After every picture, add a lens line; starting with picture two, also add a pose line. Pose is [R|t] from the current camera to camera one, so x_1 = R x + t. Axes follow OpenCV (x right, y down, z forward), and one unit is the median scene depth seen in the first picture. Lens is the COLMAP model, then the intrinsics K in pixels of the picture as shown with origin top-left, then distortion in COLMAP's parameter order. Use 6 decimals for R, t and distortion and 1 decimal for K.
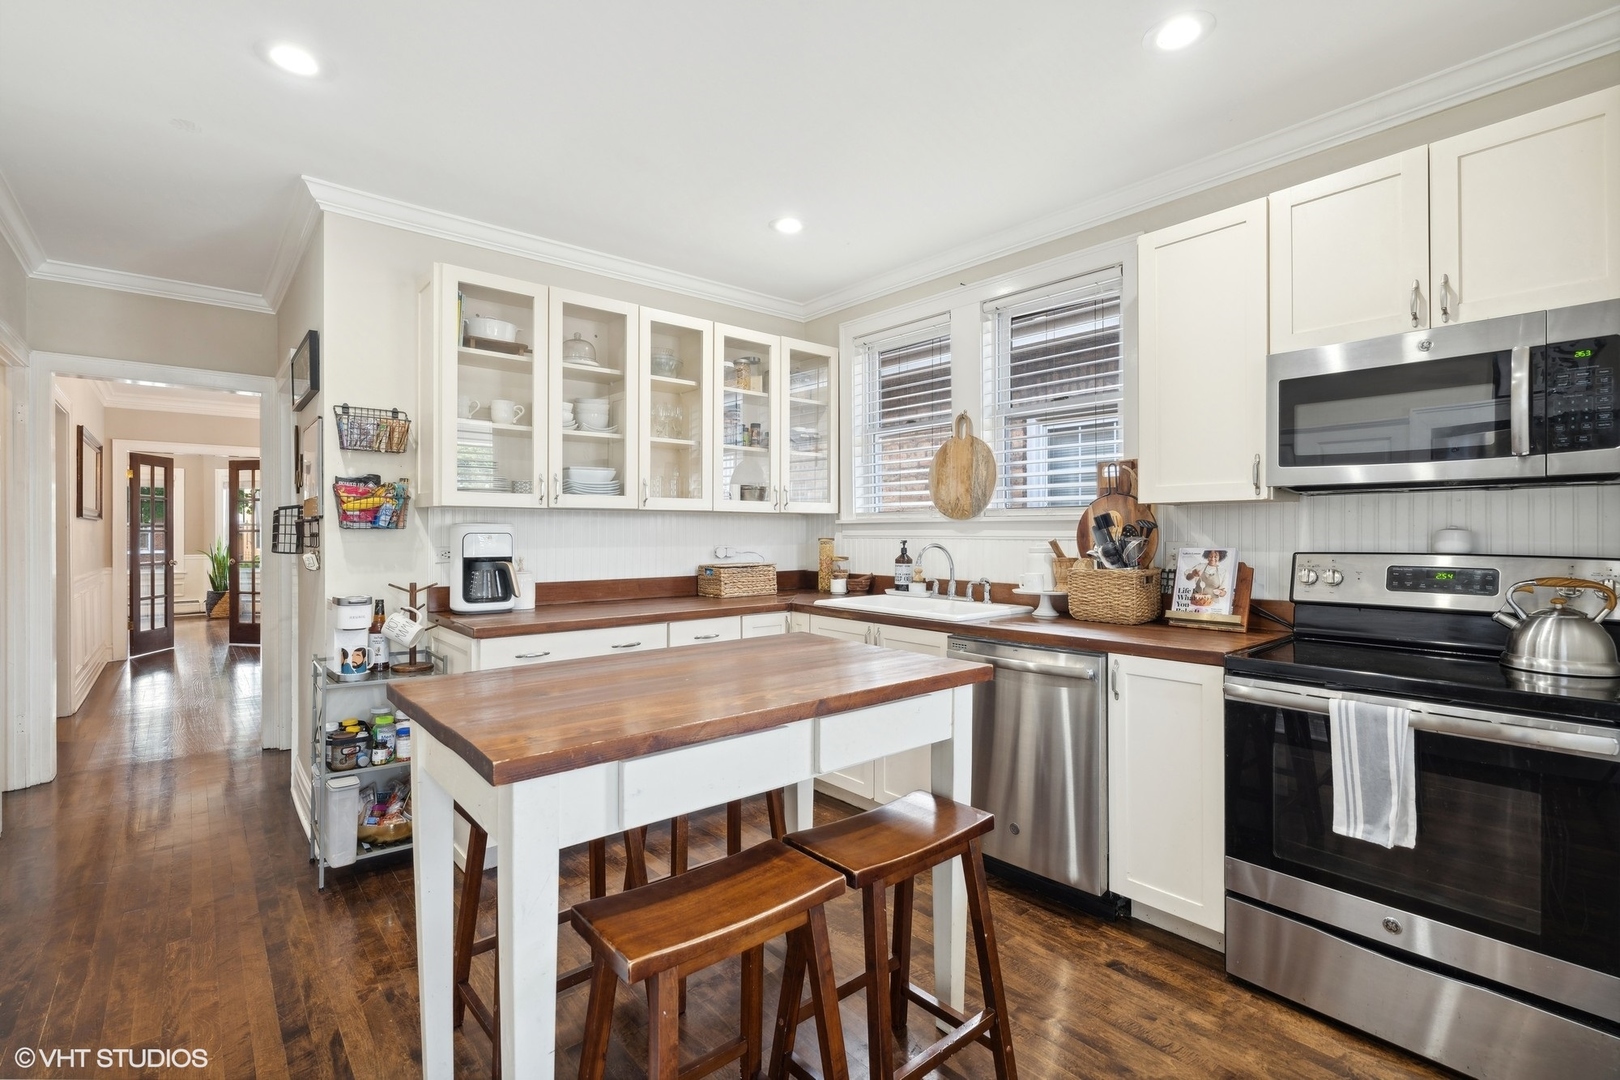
lens RADIAL K [[745.7, 0, 805.2], [0, 745.7, 529.9], [0, 0, 1]] dist [-0.001820, 0.001027]
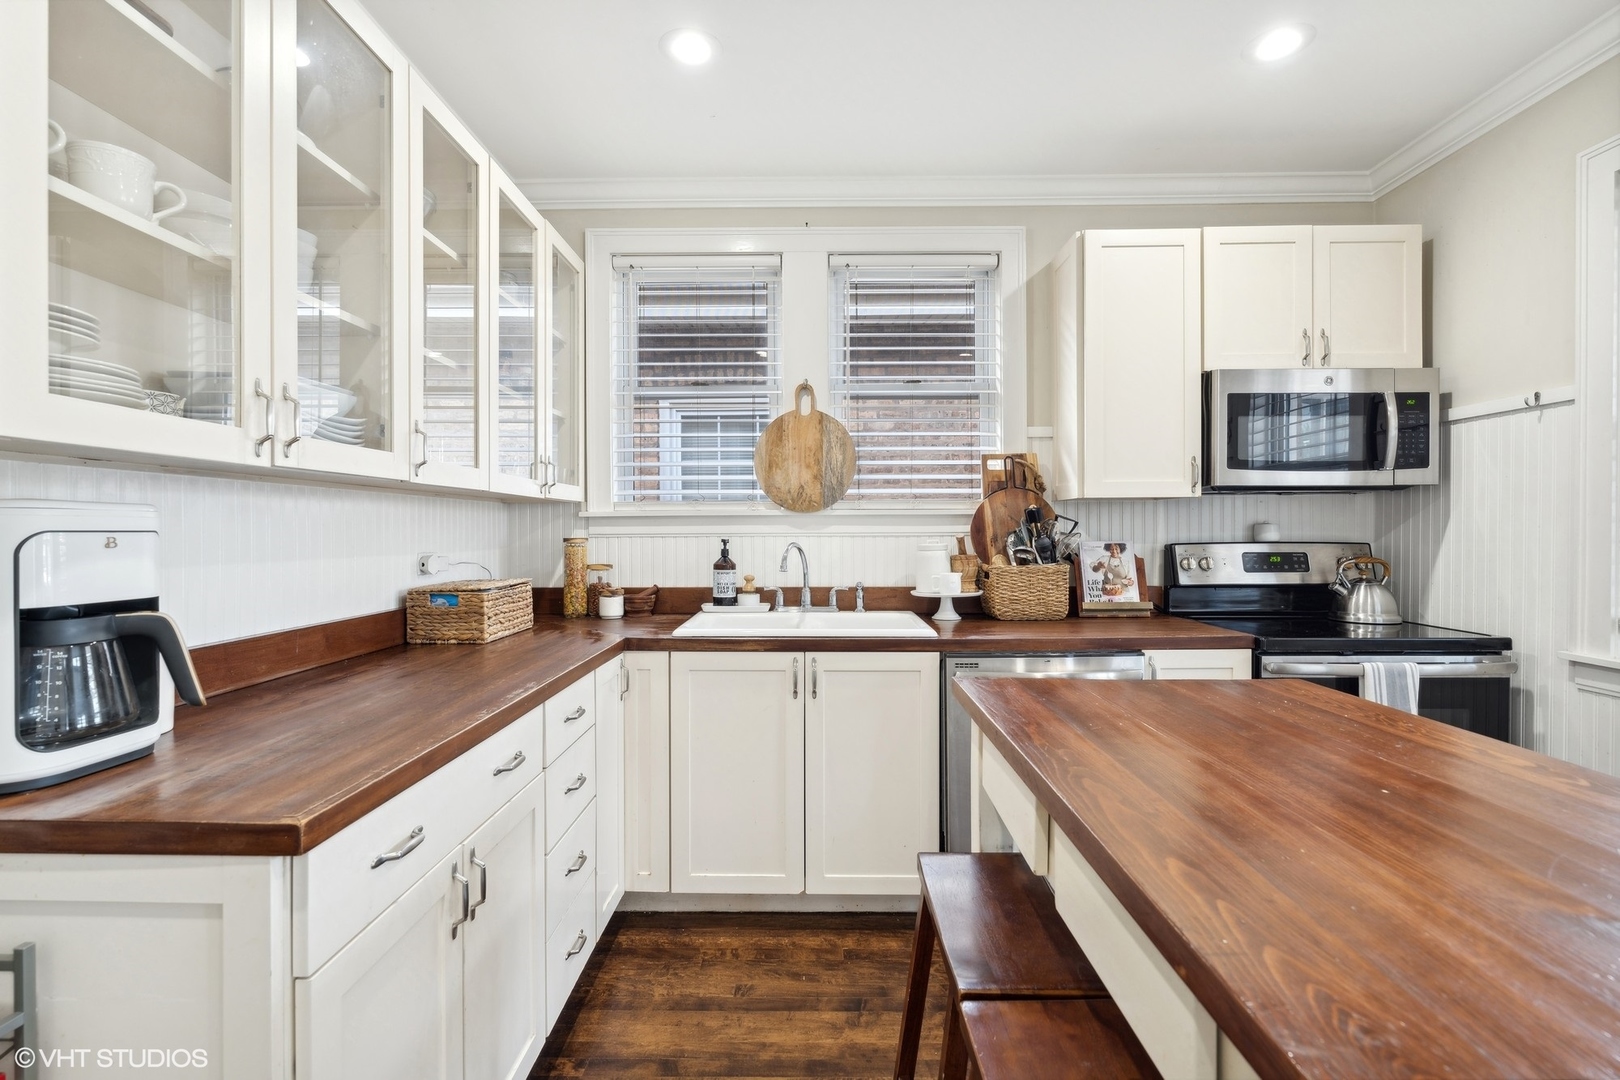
lens RADIAL K [[745.7, 0, 816.9], [0, 745.7, 534.2], [0, 0, 1]] dist [-0.001820, 0.001027]
pose [[0.652011, -0.008430, 0.758163, -0.423411], [0.003062, 0.999959, 0.008486, 0.003018], [-0.758203, -0.003212, 0.652010, 0.480609]]
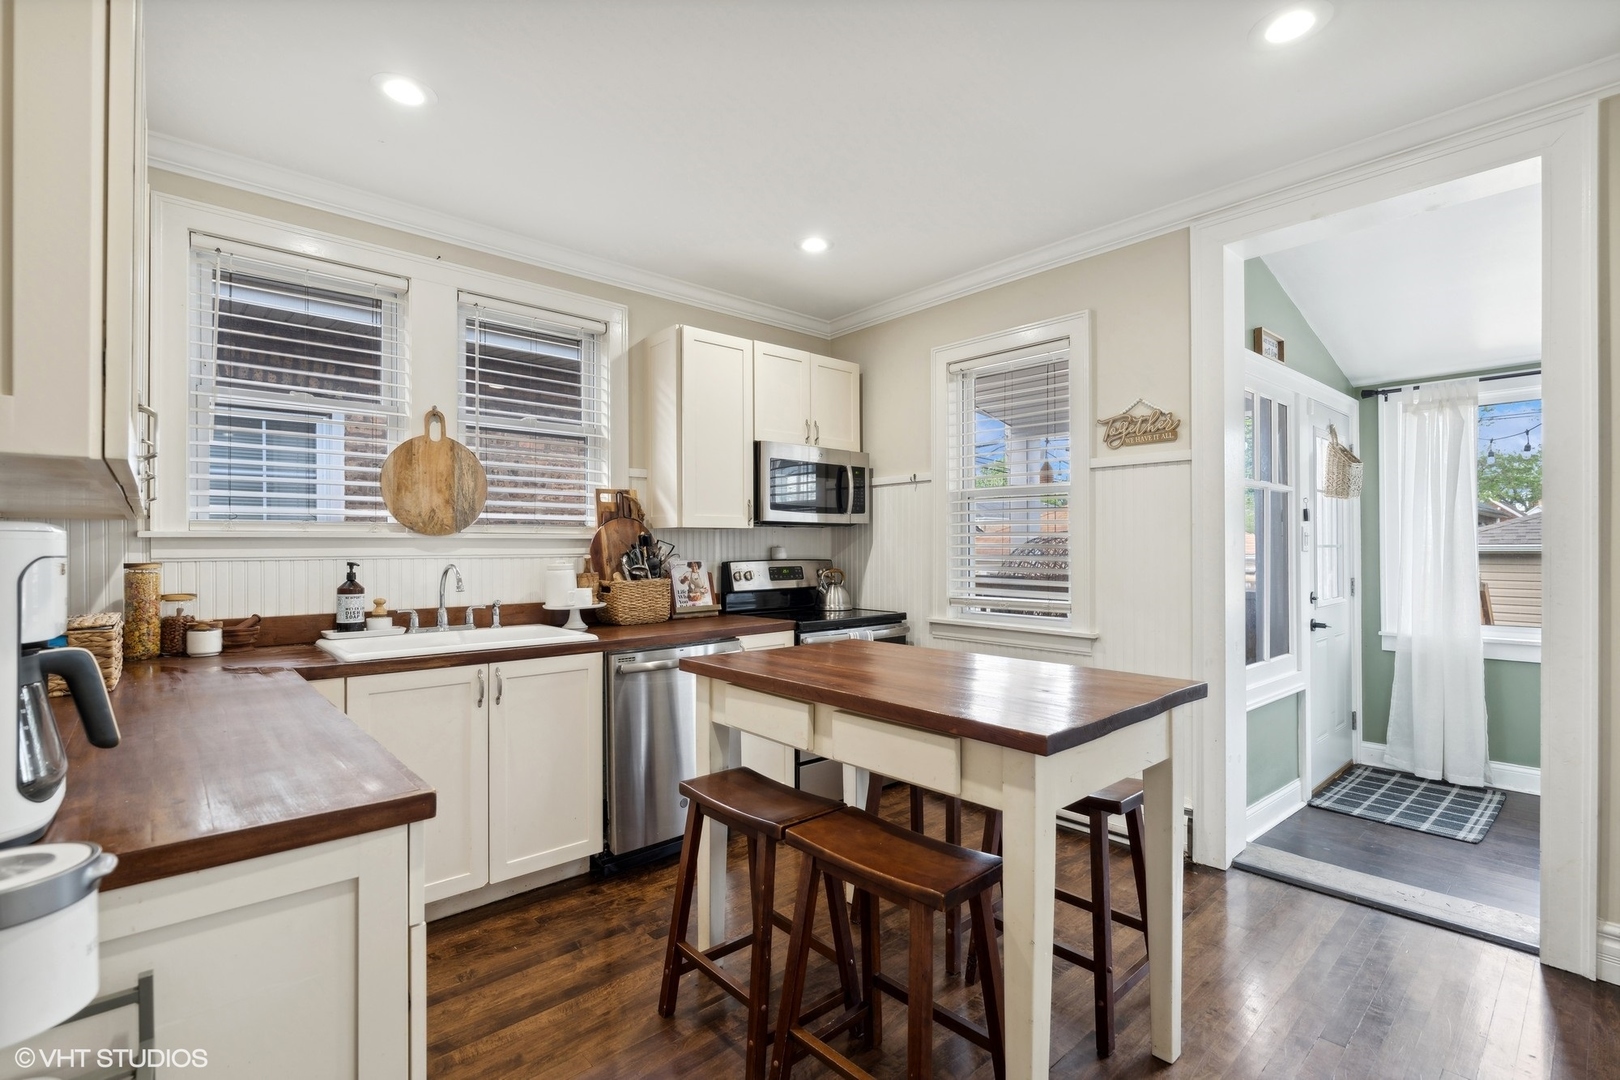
lens RADIAL K [[745.7, 0, 812.3], [0, 745.7, 545.7], [0, 0, 1]] dist [-0.001820, 0.001027]
pose [[-0.043280, 0.002972, 0.999059, -0.682221], [0.003239, 0.999991, -0.002834, 0.001300], [-0.999058, 0.003113, -0.043289, 0.643855]]
